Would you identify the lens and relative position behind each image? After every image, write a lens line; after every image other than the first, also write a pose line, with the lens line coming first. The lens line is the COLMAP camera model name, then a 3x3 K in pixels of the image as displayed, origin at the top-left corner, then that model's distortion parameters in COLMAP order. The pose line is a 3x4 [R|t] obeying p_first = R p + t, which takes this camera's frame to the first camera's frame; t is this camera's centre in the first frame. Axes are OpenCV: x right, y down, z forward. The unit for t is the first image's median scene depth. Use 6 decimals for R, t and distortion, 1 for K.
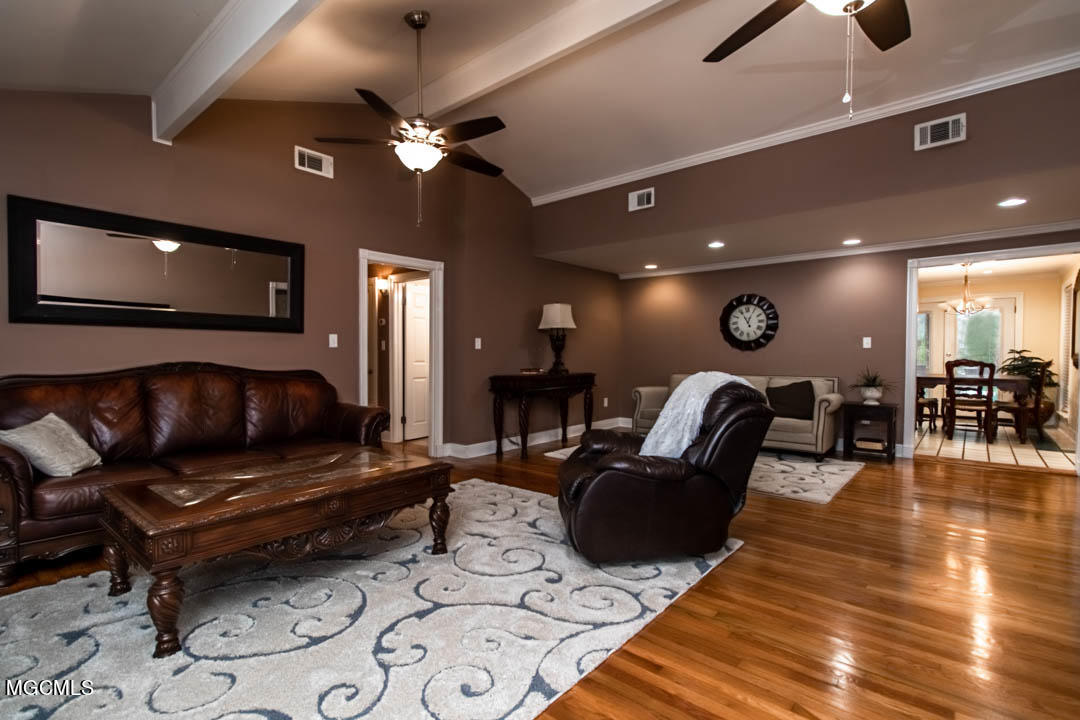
lens RADIAL K [[509.7, 0, 541.3], [0, 509.7, 358.3], [0, 0, 1]] dist [0.003574, -0.000003]
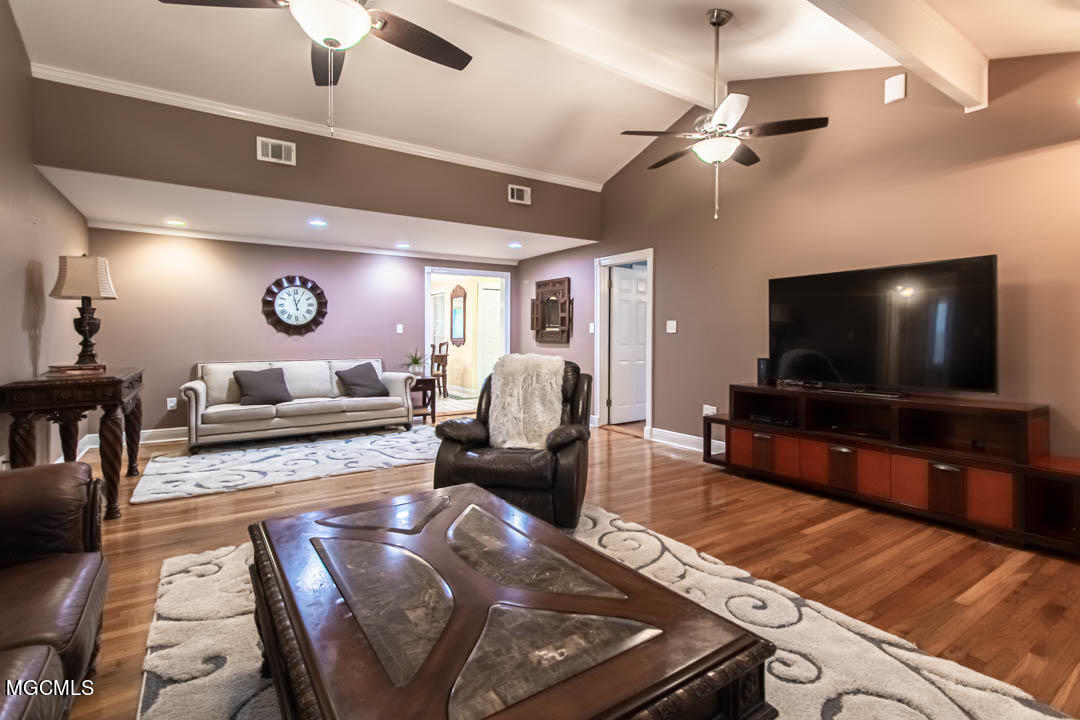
lens RADIAL K [[509.7, 0, 542.5], [0, 509.7, 337.3], [0, 0, 1]] dist [0.003574, -0.000003]
pose [[0.270054, -0.000629, 0.962845, -0.406451], [0.007195, 0.999973, -0.001365, -0.006427], [-0.962818, 0.007297, 0.270051, 0.313467]]
